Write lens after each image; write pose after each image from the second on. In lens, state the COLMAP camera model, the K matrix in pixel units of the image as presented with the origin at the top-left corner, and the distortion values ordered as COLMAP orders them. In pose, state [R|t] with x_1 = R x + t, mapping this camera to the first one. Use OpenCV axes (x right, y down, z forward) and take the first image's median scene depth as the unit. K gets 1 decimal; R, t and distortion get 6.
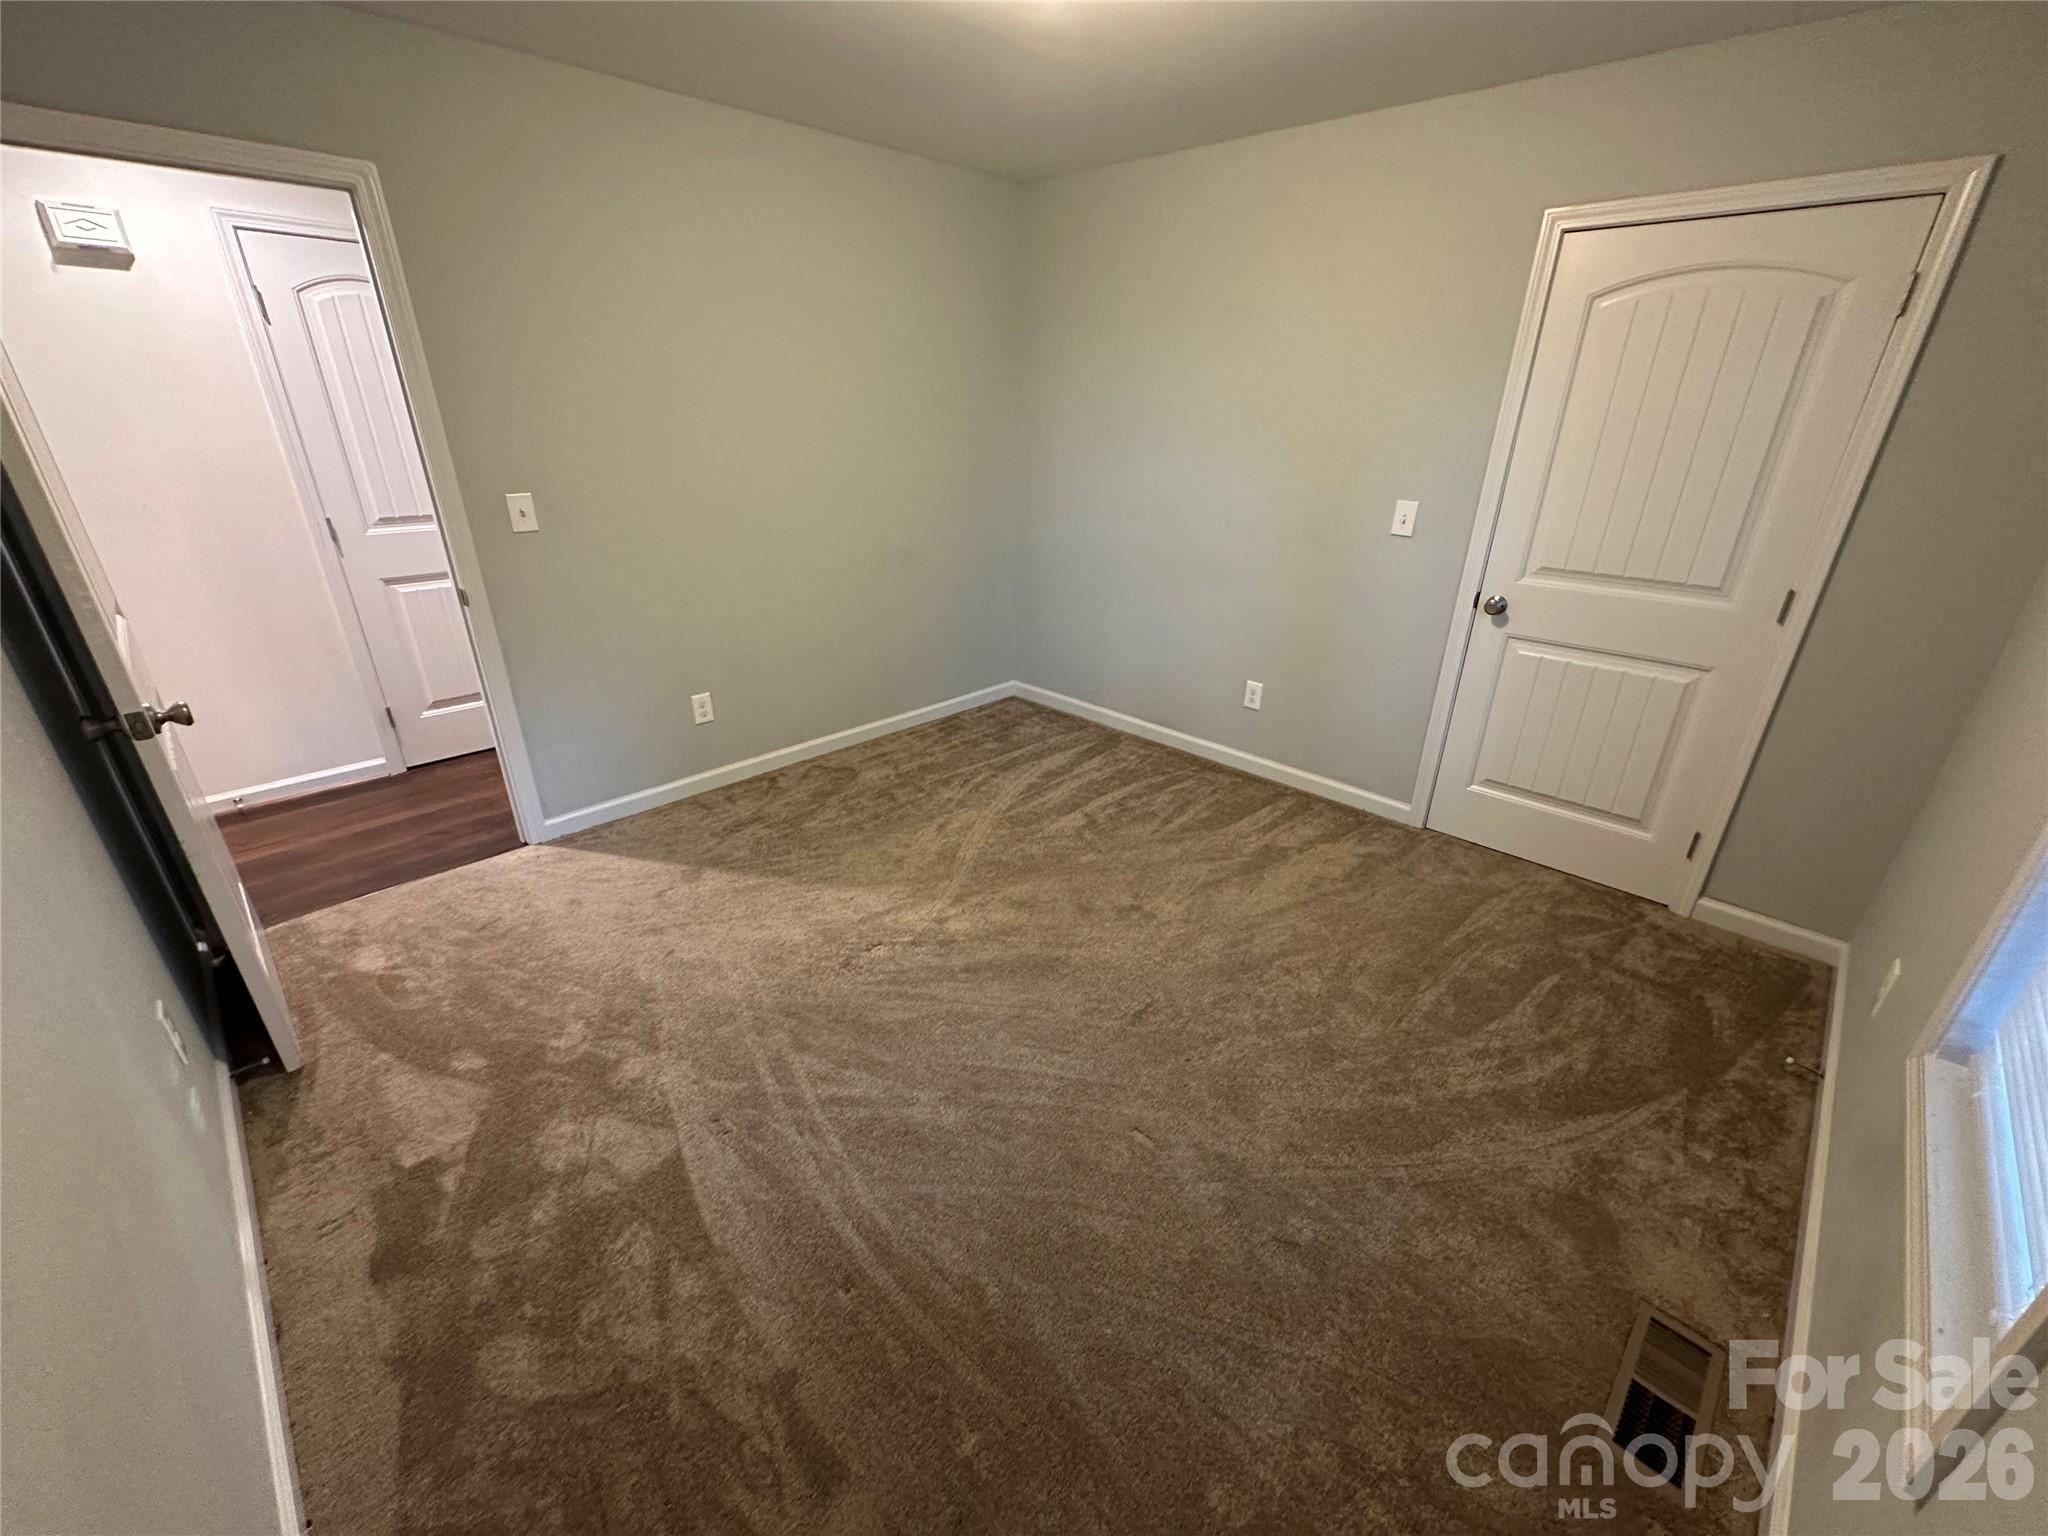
lens RADIAL K [[820.5, 0, 1025.9], [0, 820.5, 766.3], [0, 0, 1]] dist [-0.003235, 0.000558]
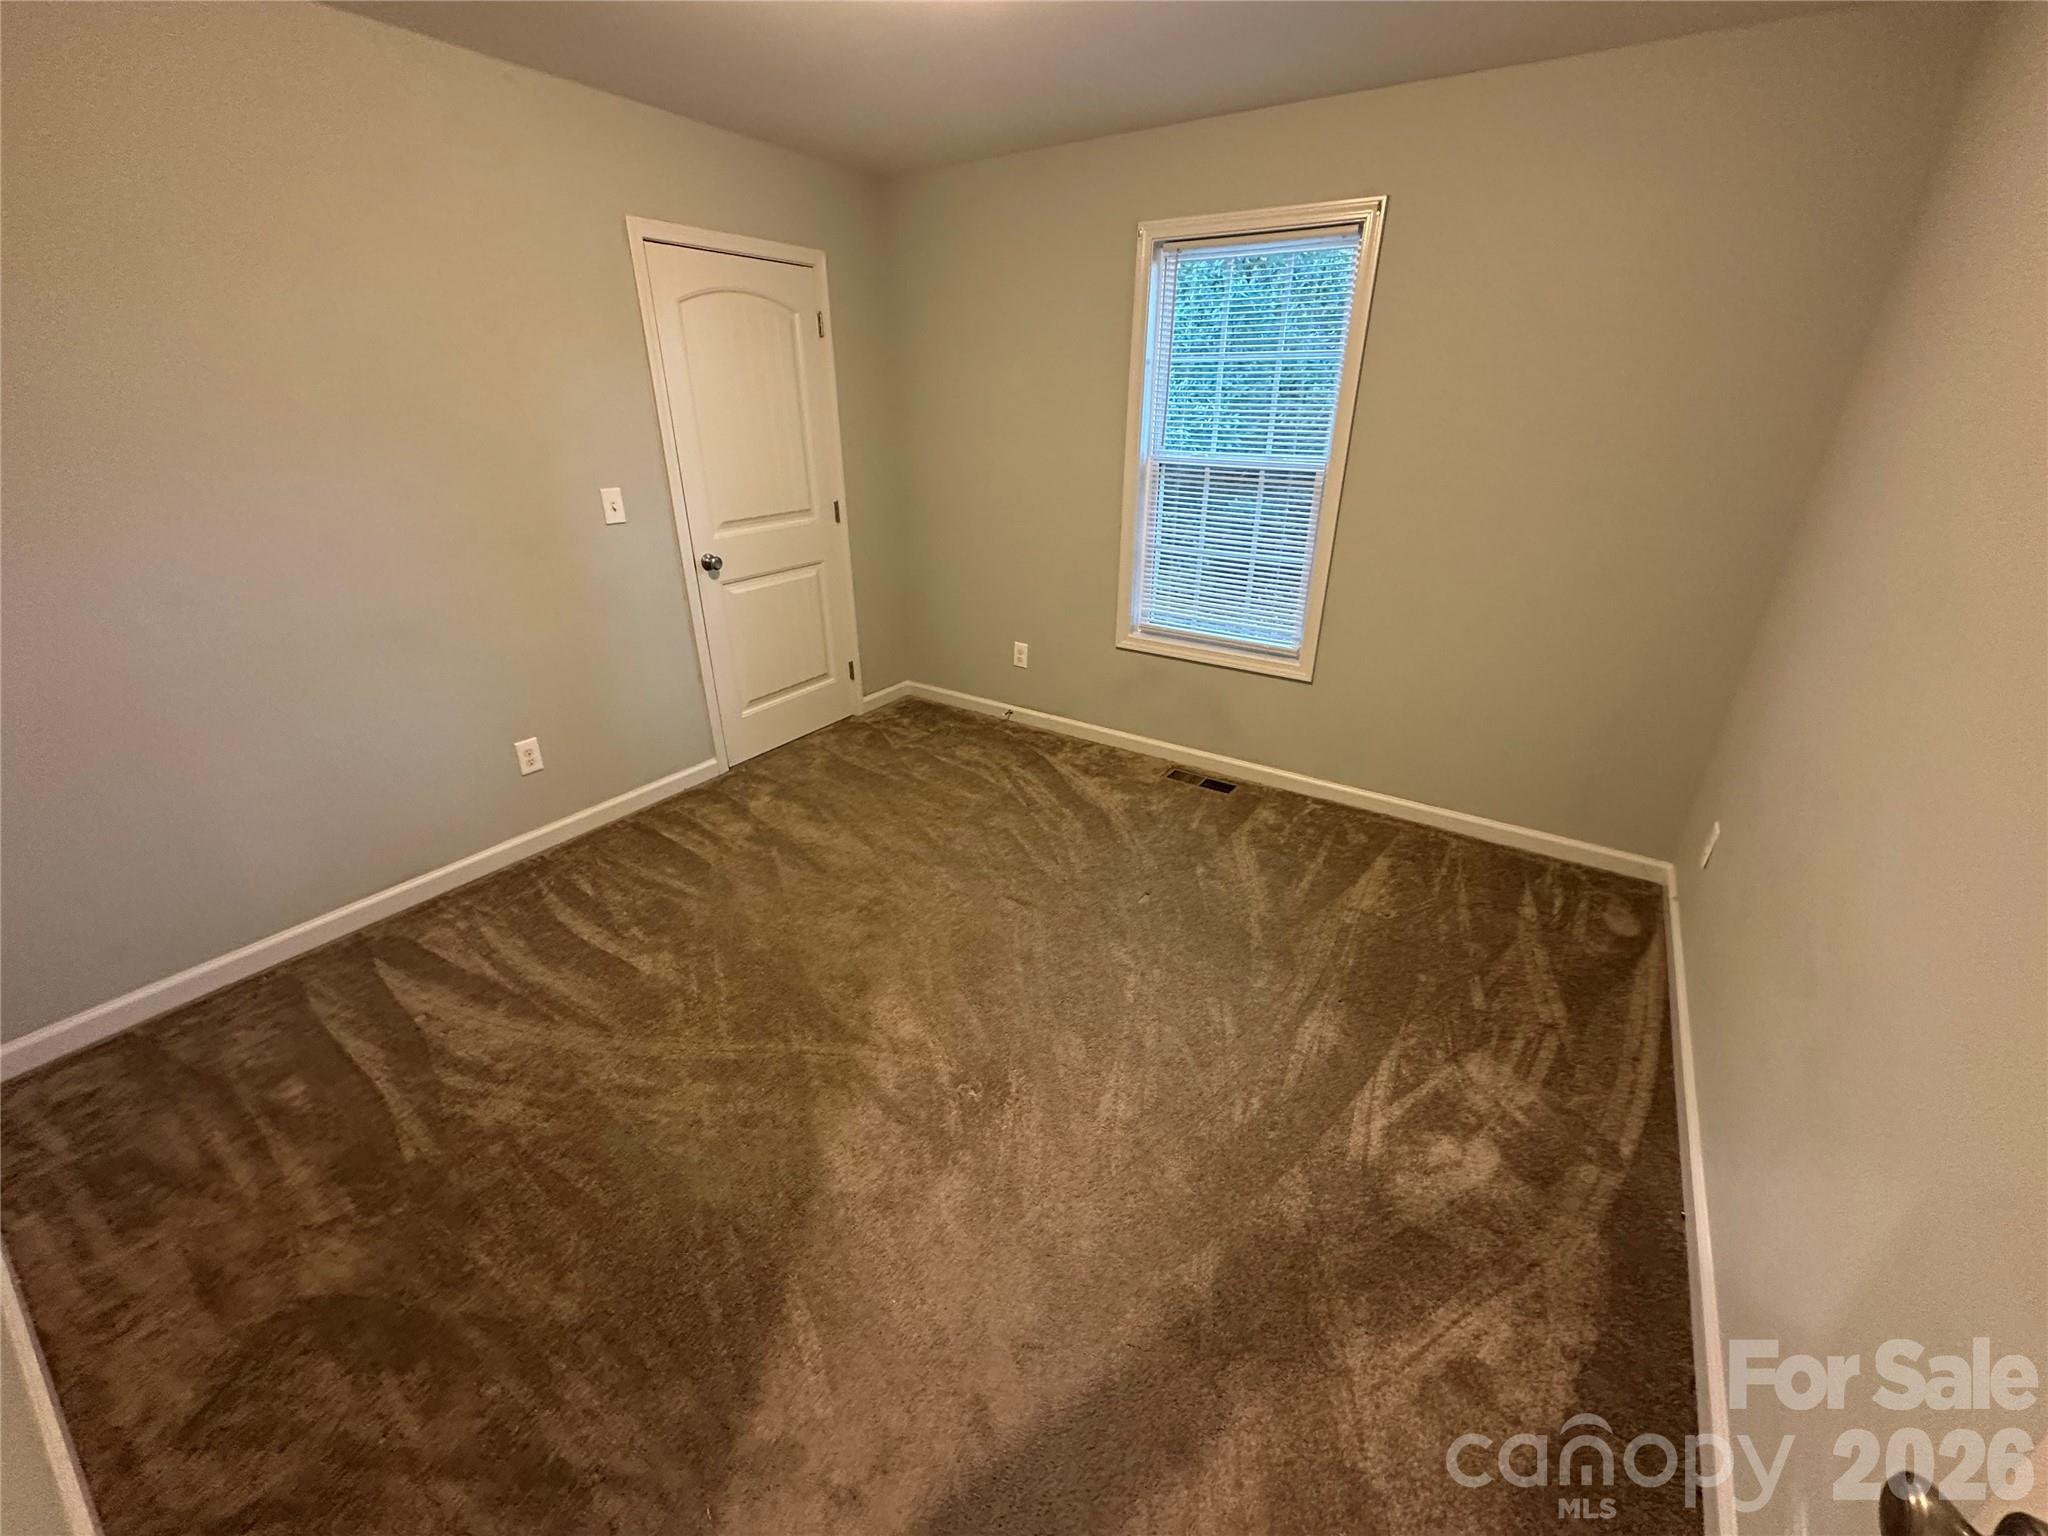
lens RADIAL K [[820.5, 0, 1025.9], [0, 820.5, 766.3], [0, 0, 1]] dist [-0.003235, 0.000558]
pose [[-0.185577, -0.416462, 0.890012, -0.634585], [0.398161, 0.796188, 0.455580, -0.299966], [-0.898348, 0.438913, 0.018065, 0.662693]]
